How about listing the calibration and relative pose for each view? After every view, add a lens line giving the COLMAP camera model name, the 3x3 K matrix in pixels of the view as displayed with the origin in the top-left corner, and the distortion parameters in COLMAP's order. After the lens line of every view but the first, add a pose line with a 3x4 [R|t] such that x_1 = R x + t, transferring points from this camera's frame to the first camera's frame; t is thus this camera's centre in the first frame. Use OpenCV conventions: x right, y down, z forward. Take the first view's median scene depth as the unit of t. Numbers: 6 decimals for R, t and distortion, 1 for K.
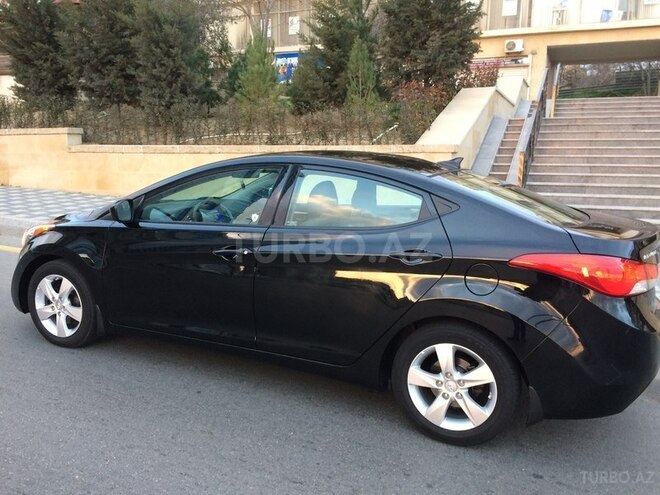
lens RADIAL K [[561.1, 0, 325.1], [0, 561.1, 250.6], [0, 0, 1]] dist [0.092648, -0.123386]
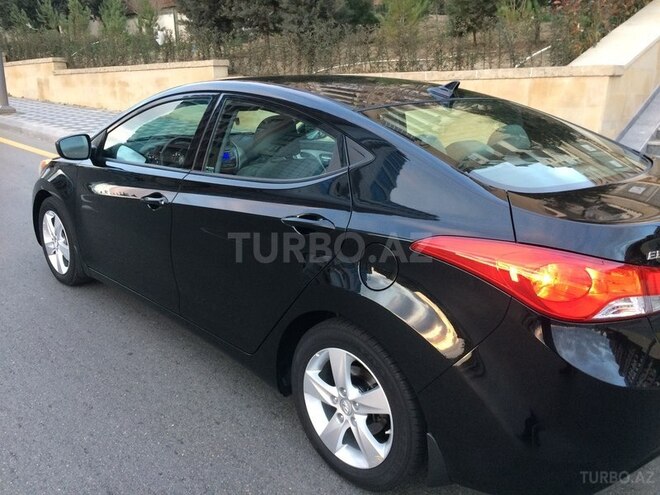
lens RADIAL K [[561.1, 0, 325.1], [0, 561.1, 250.6], [0, 0, 1]] dist [0.092648, -0.123386]
pose [[0.934334, 0.087730, -0.345432, 0.142390], [-0.047049, 0.991109, 0.124454, -0.015763], [0.353279, -0.100030, 0.930155, 0.111370]]
